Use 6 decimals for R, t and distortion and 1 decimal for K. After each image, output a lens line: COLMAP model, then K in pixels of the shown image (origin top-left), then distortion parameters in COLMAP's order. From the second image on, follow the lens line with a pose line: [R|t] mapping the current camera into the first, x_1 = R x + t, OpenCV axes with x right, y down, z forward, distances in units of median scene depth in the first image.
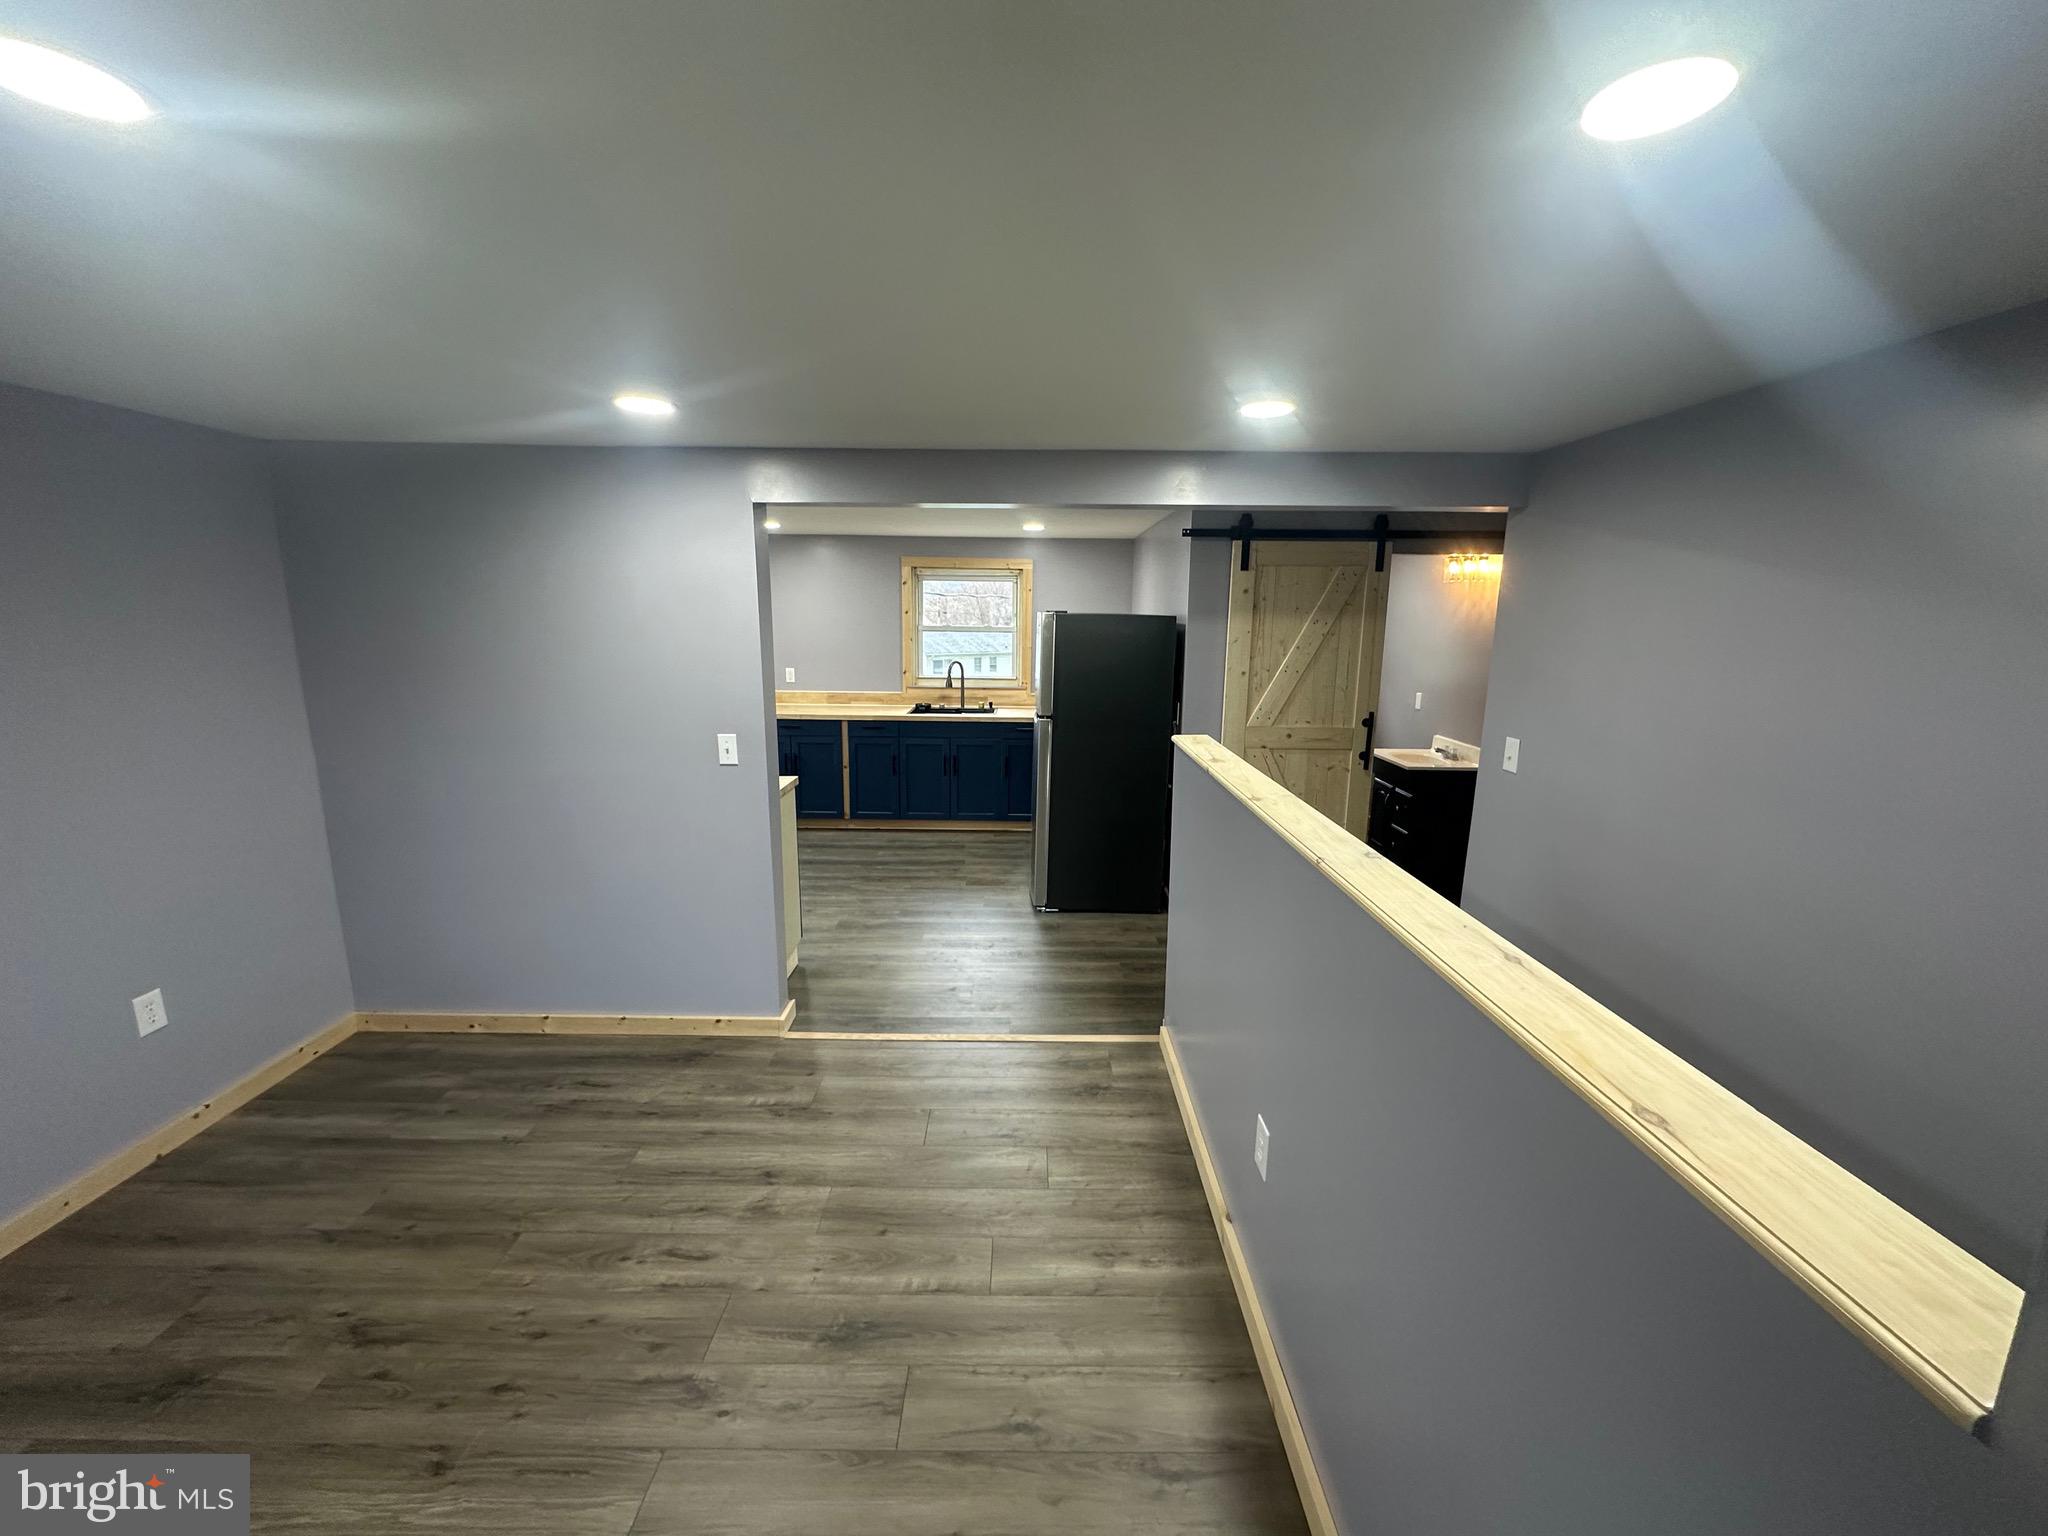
lens RADIAL K [[810.5, 0, 1025.8], [0, 810.5, 768.1], [0, 0, 1]] dist [-0.002428, -0.000323]
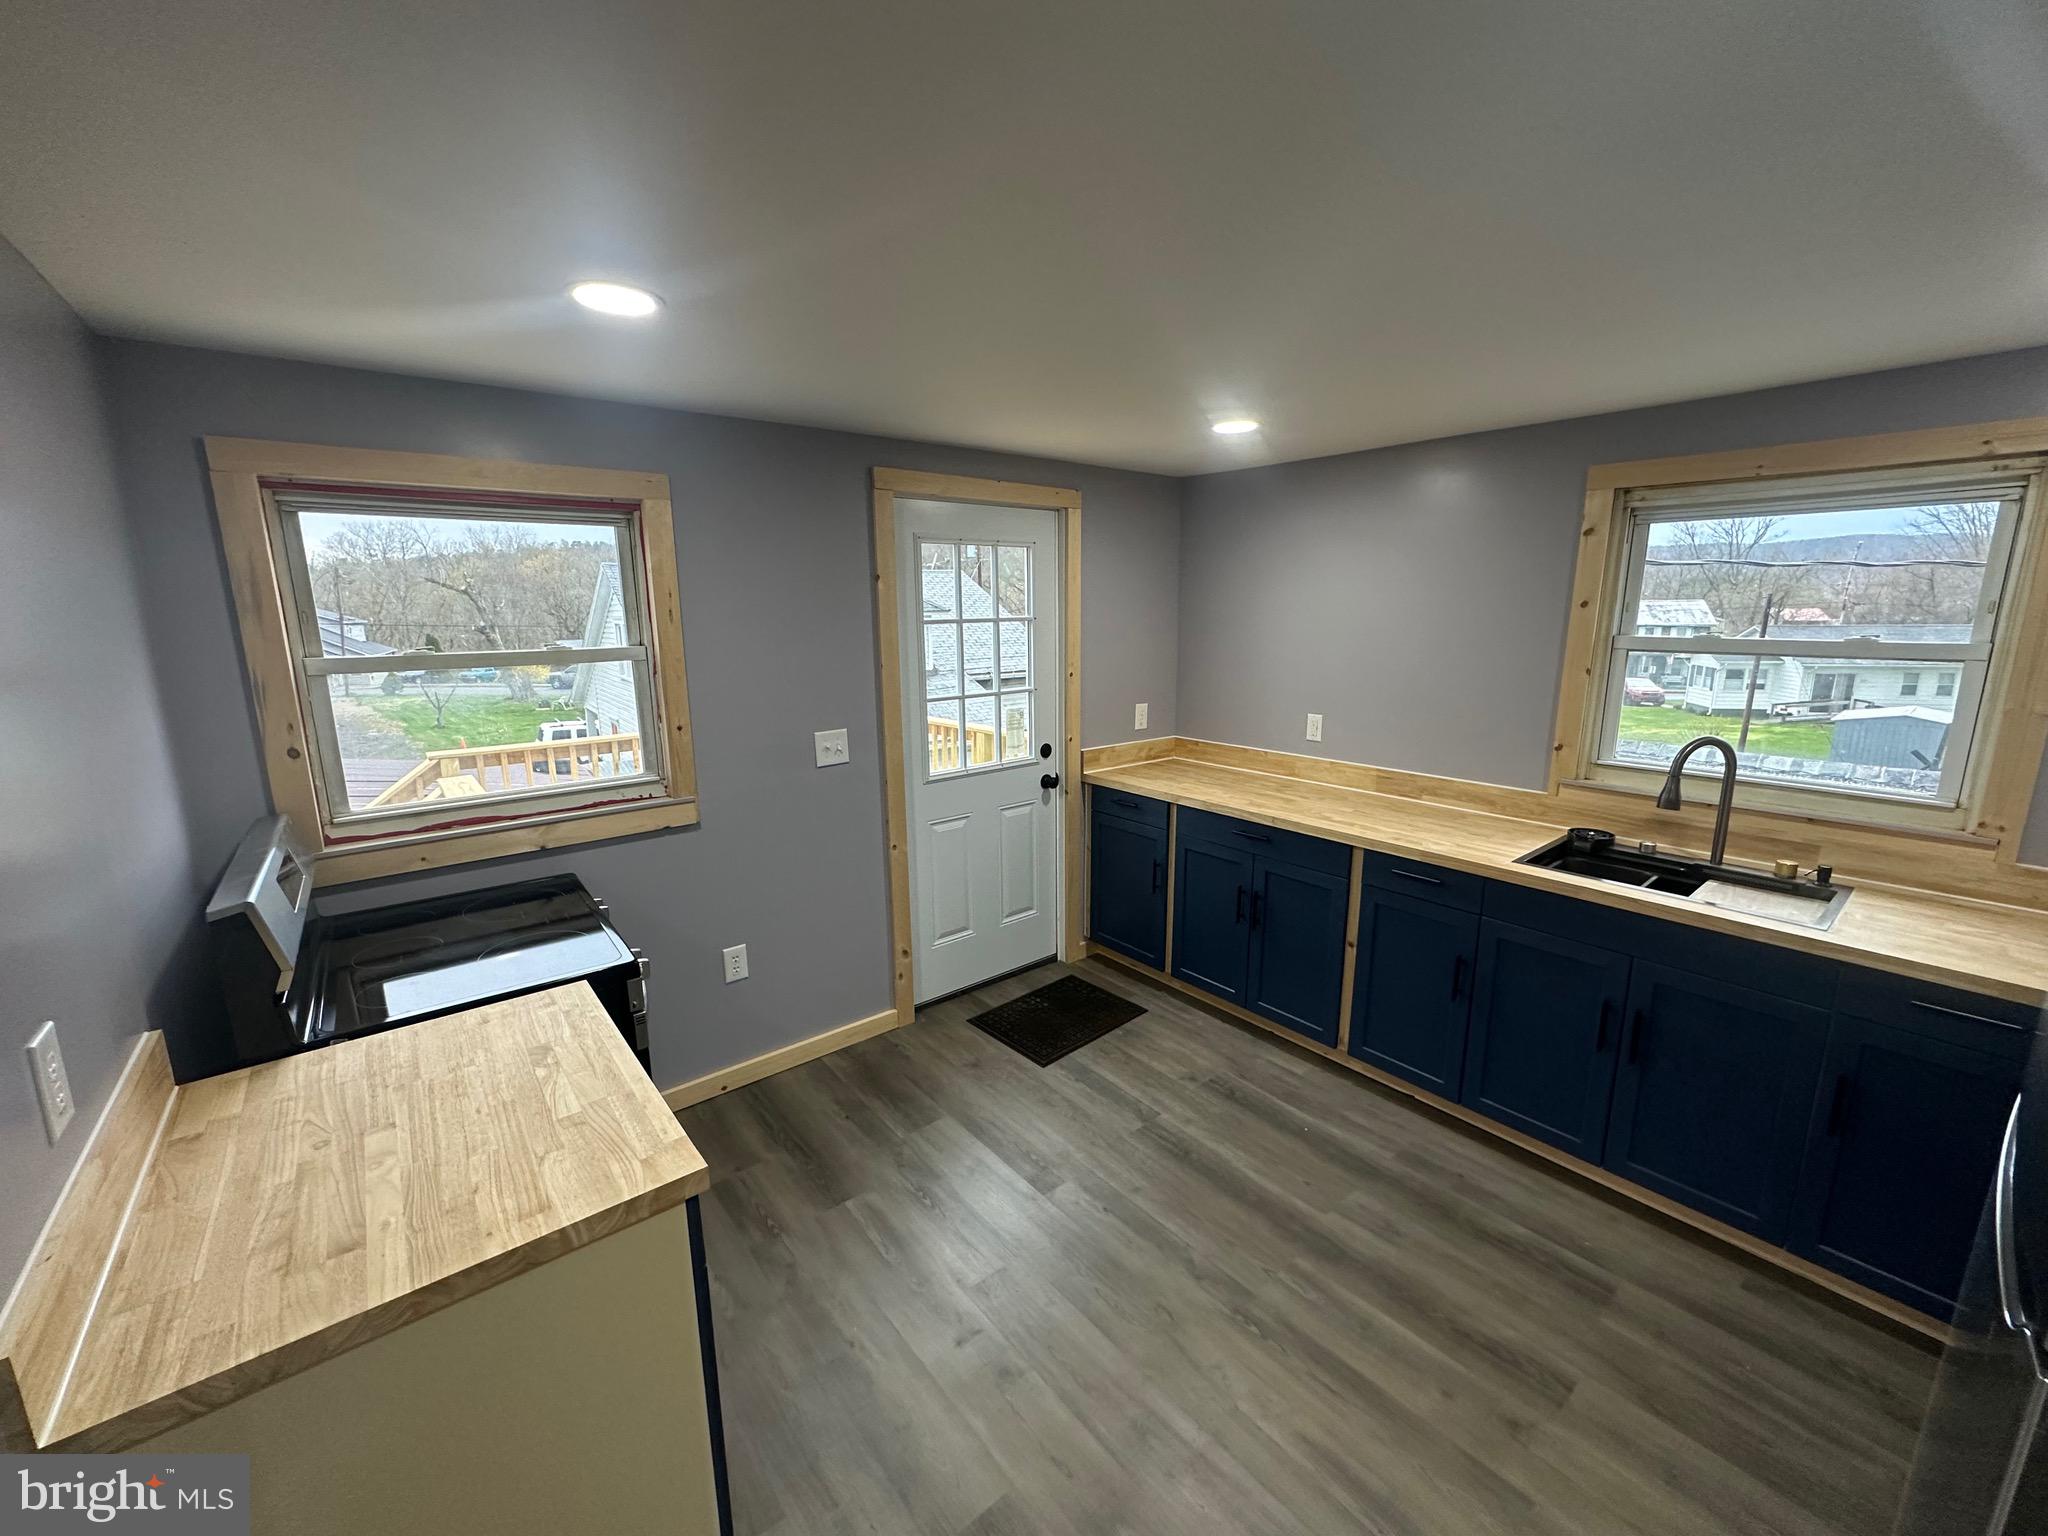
lens RADIAL K [[810.5, 0, 1025.8], [0, 810.5, 768.1], [0, 0, 1]] dist [-0.002428, -0.000323]
pose [[0.628196, 0.135299, -0.766201, -0.000611], [-0.132777, 0.988961, 0.065773, -0.262371], [0.766642, 0.060415, 0.639226, 1.381552]]
